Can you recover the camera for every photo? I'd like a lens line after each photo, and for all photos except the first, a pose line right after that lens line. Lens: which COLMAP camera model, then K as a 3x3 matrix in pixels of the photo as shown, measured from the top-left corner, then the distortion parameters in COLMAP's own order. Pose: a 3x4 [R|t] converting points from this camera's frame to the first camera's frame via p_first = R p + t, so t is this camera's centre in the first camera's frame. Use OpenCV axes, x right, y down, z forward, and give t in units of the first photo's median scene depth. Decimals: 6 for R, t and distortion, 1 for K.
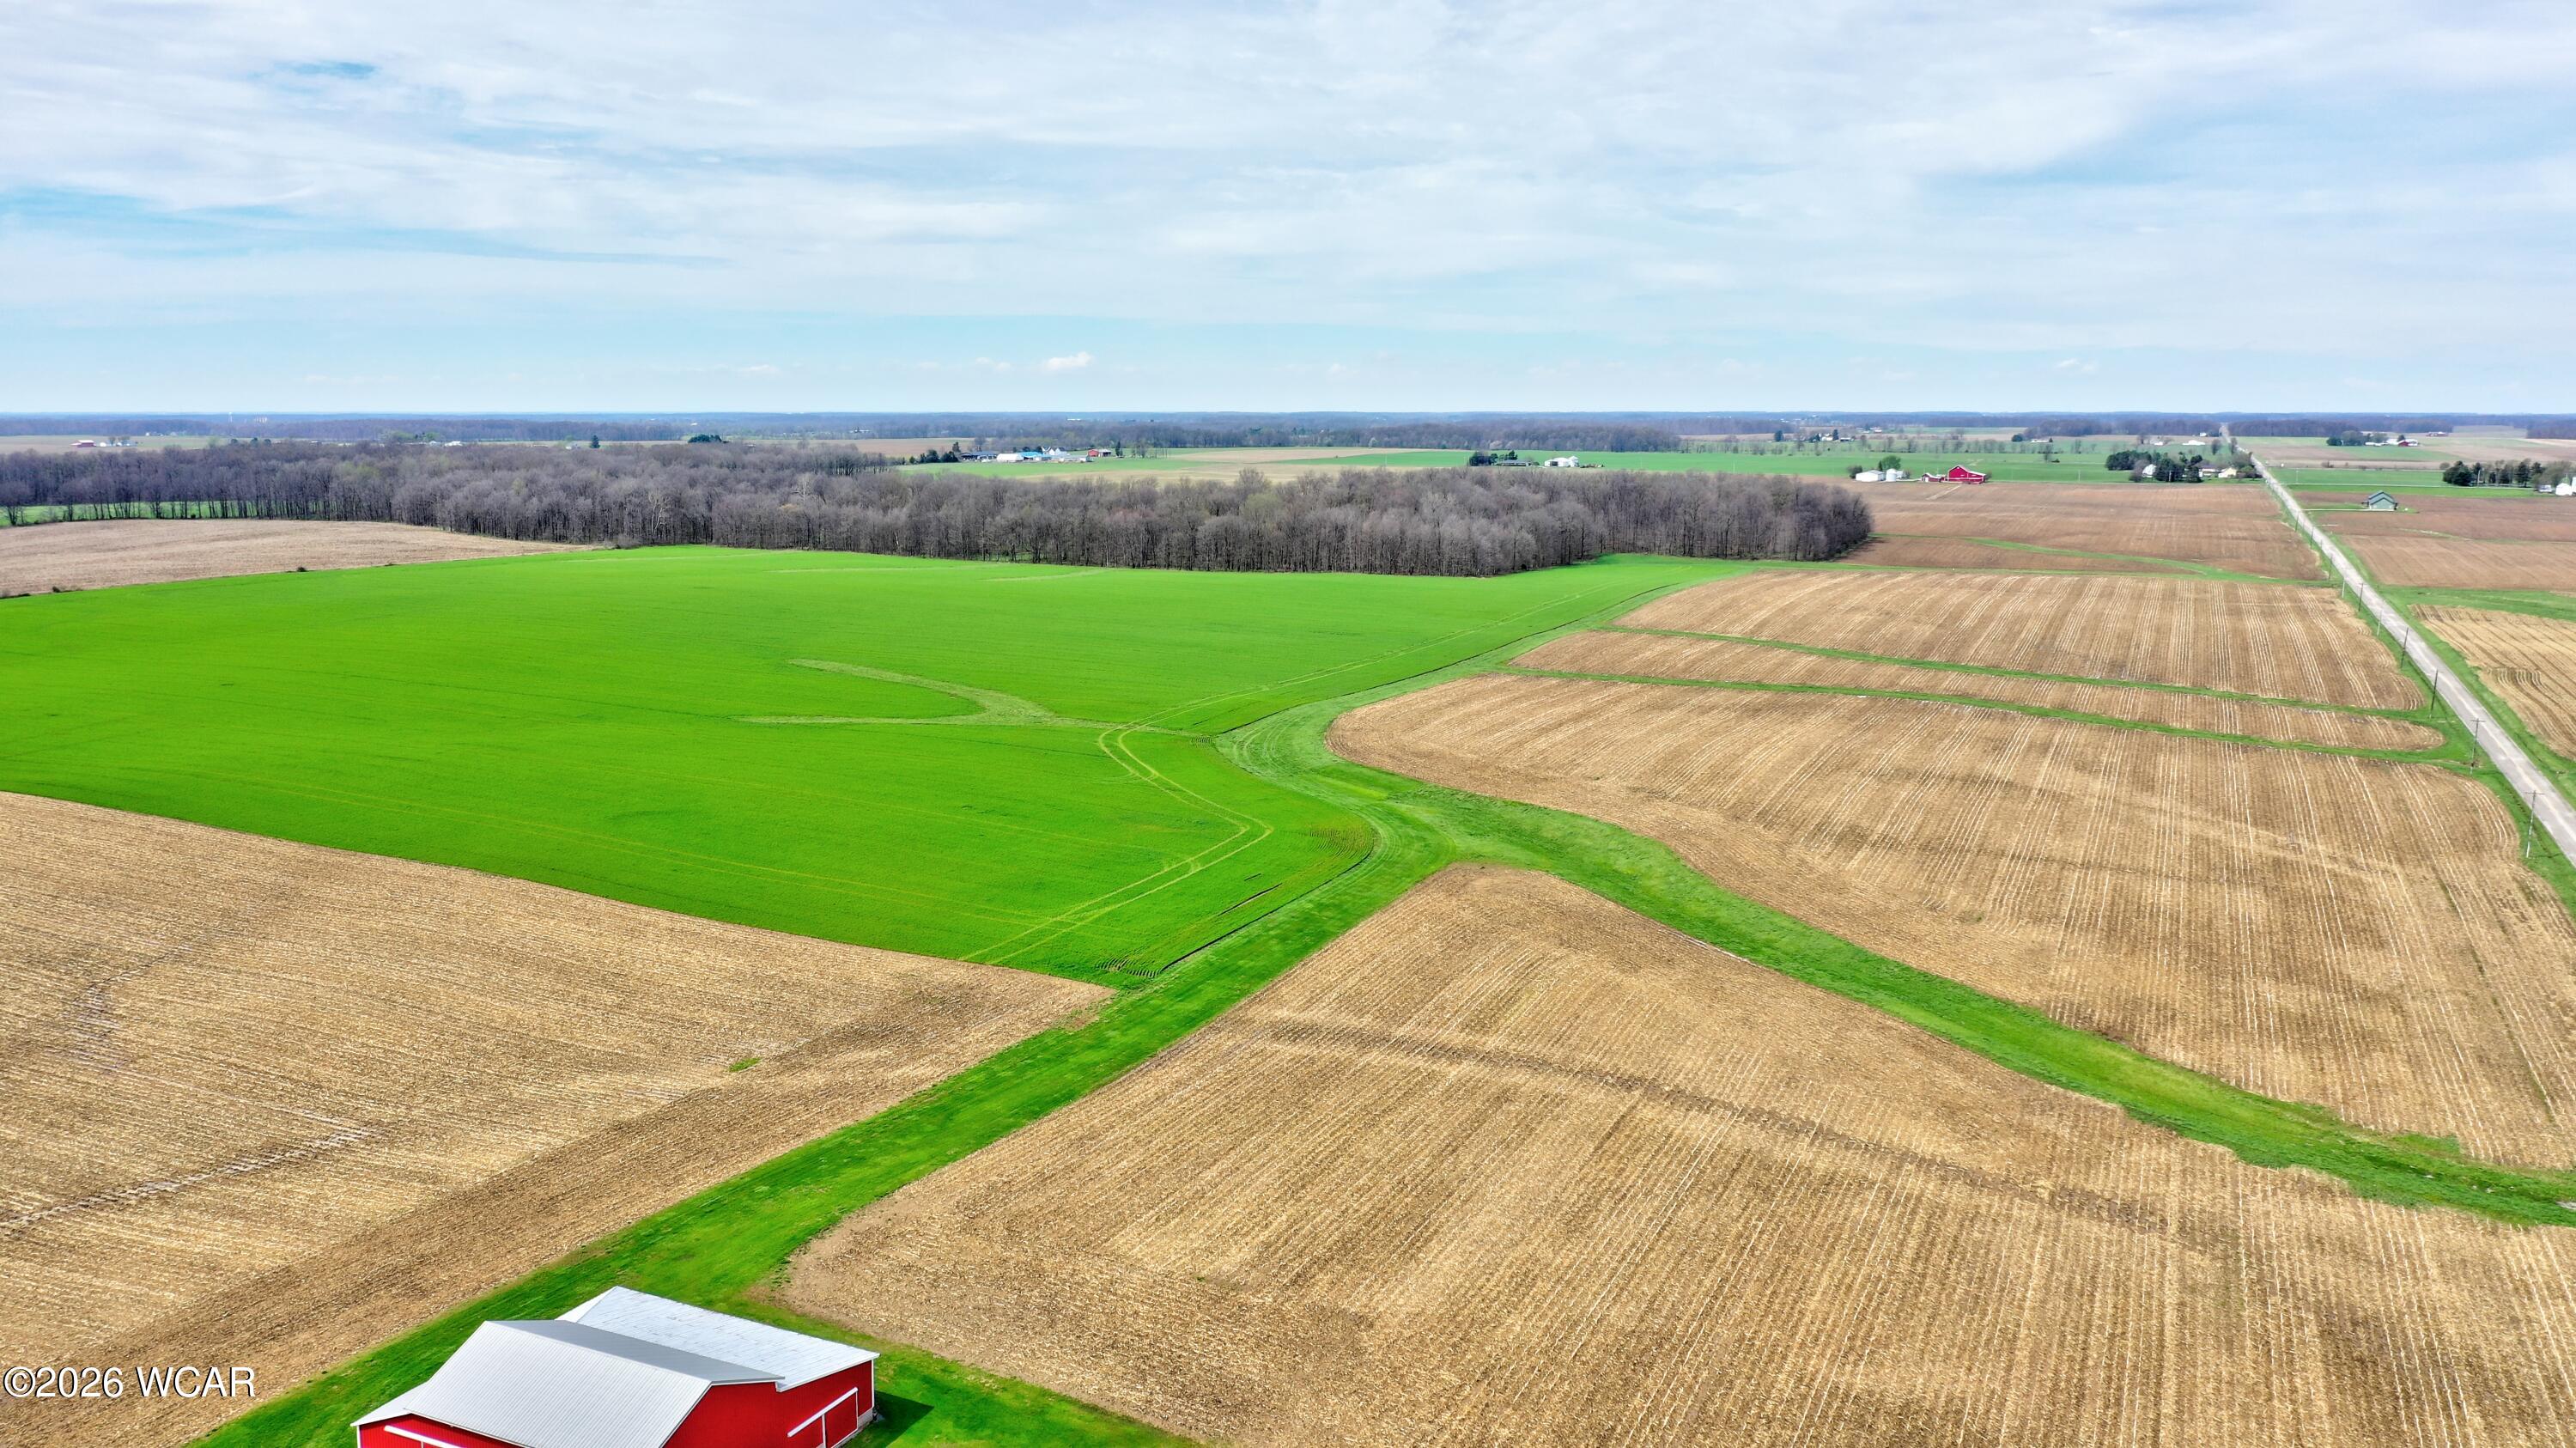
lens RADIAL K [[1971.8, 0, 1272.1], [0, 1971.8, 728.2], [0, 0, 1]] dist [-0.001431, -0.013776]
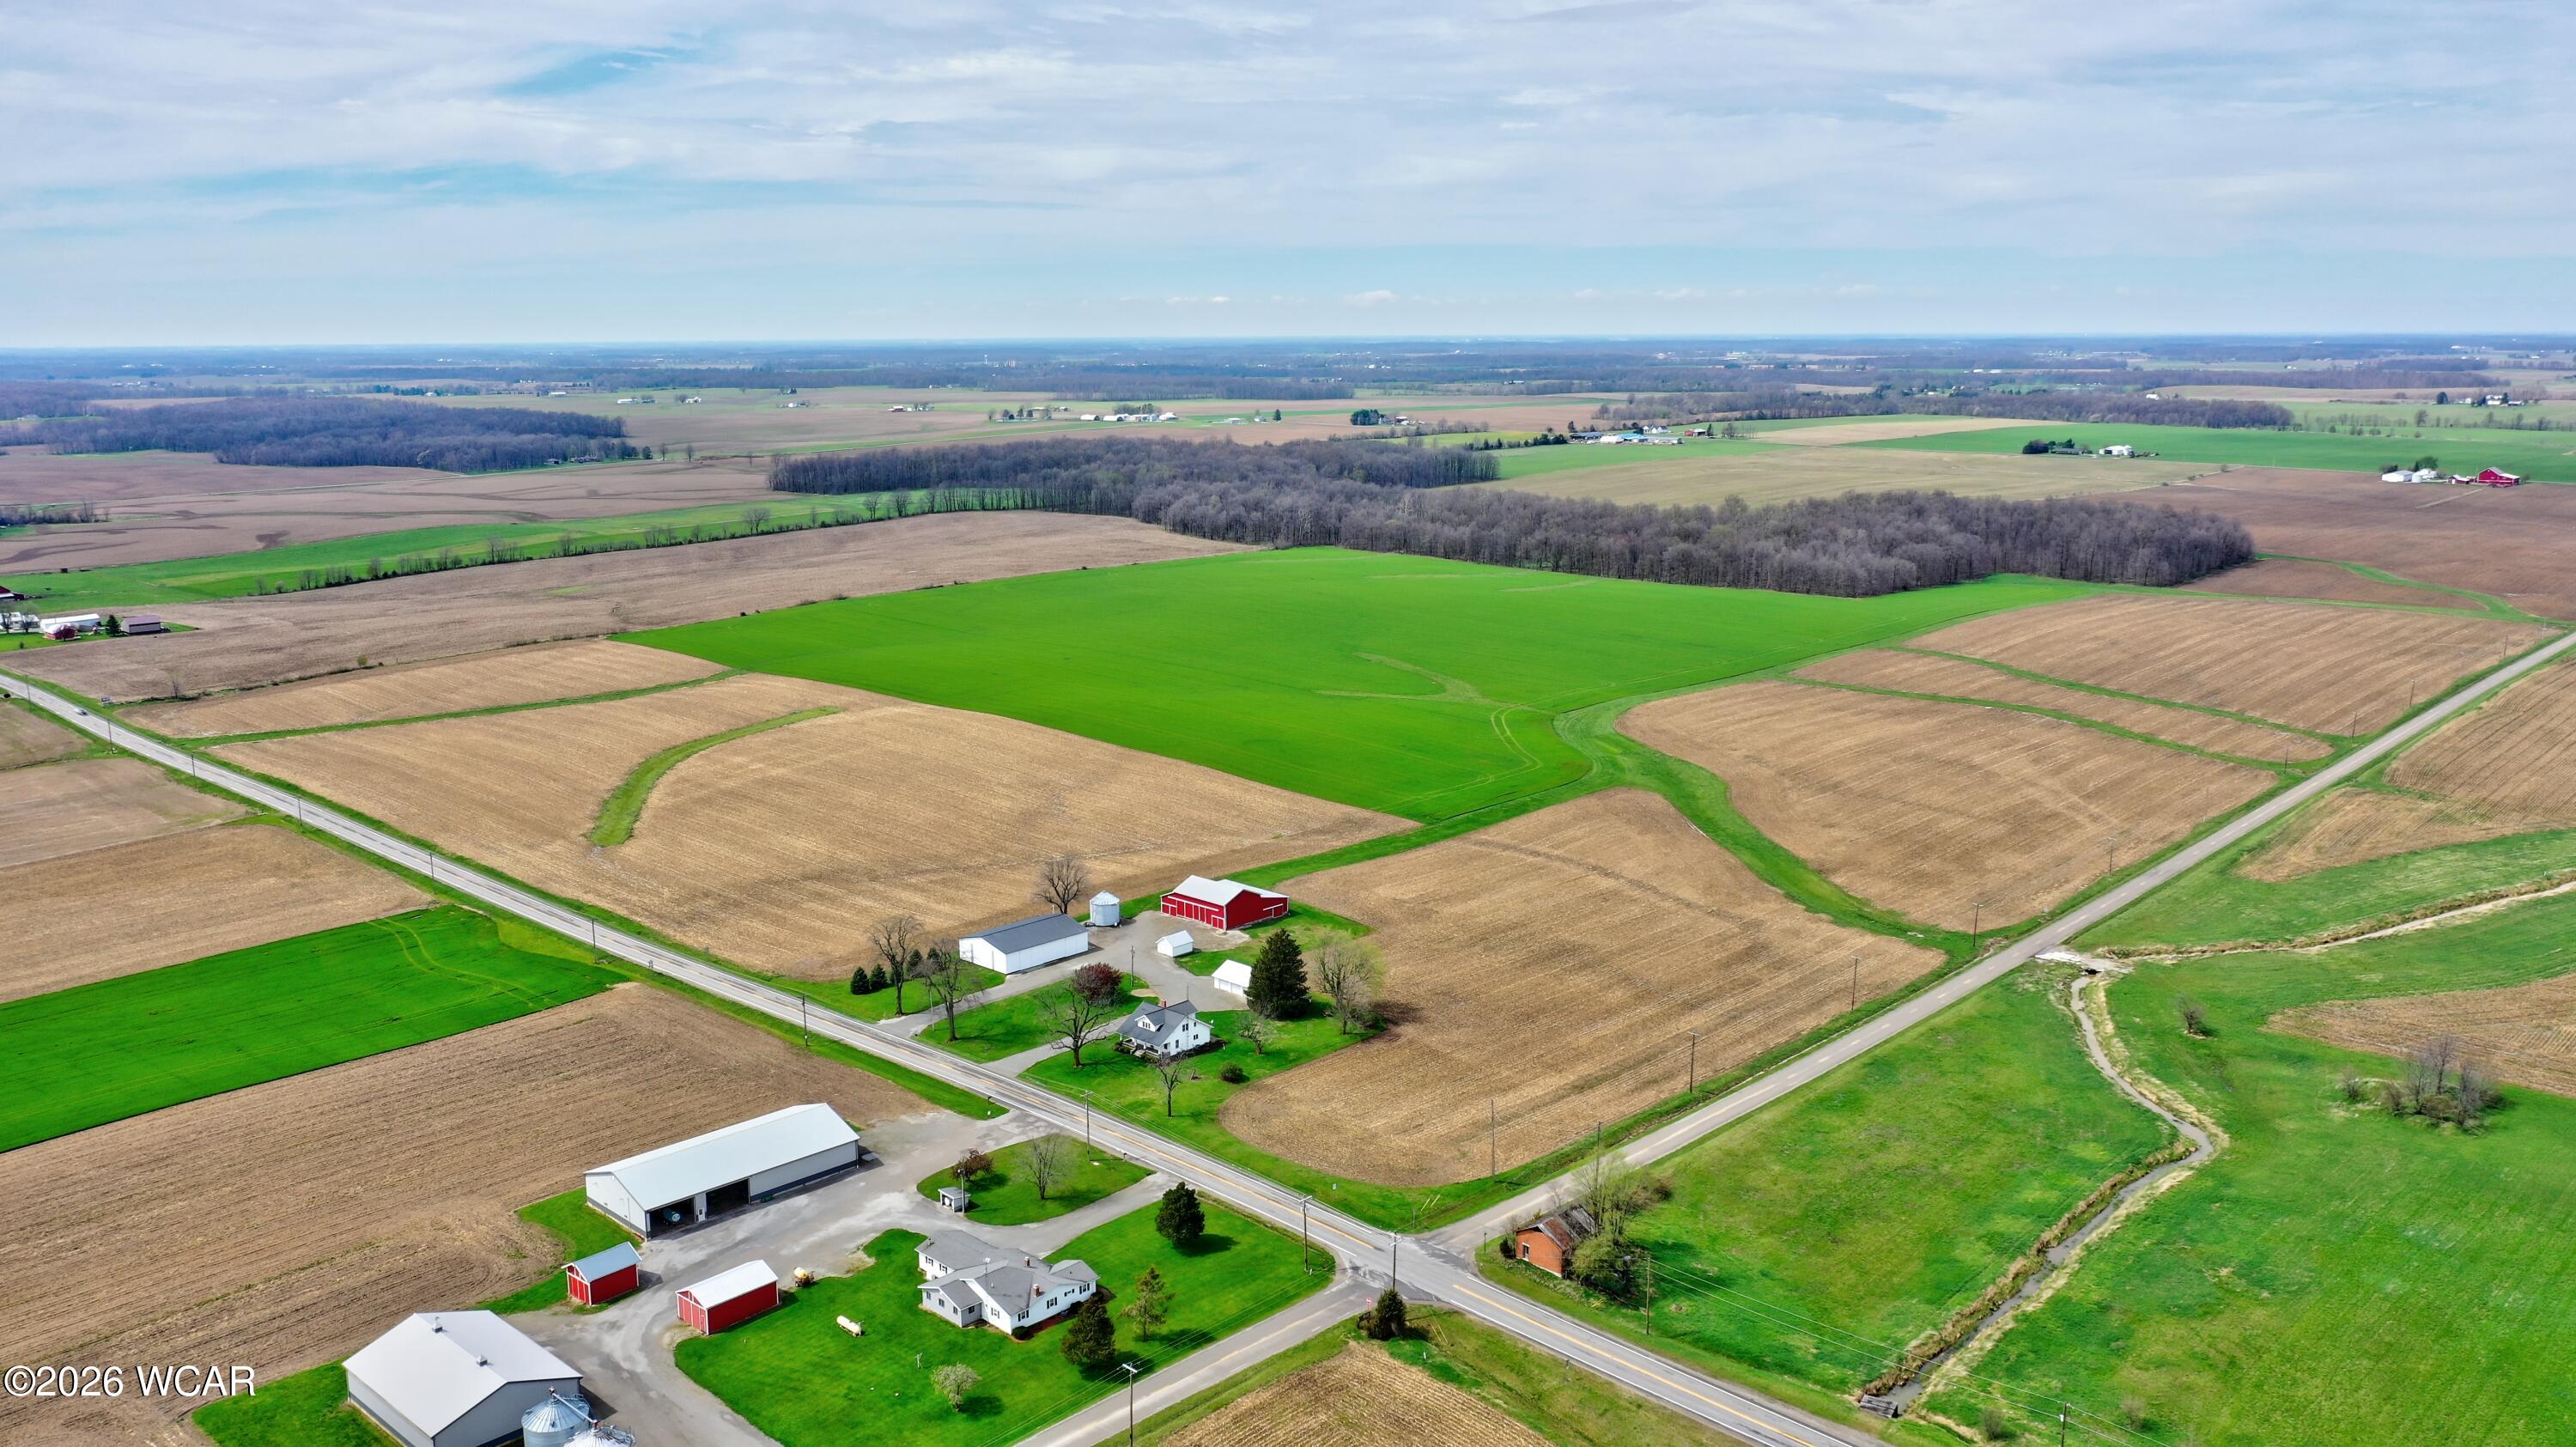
lens RADIAL K [[1971.7, 0, 1284.8], [0, 1971.7, 713.4], [0, 0, 1]] dist [-0.001431, -0.013776]
pose [[0.946245, 0.053437, -0.319007, 0.355213], [-0.043547, 0.998326, 0.038060, -0.062439], [0.320507, -0.022122, 0.946988, -0.931160]]
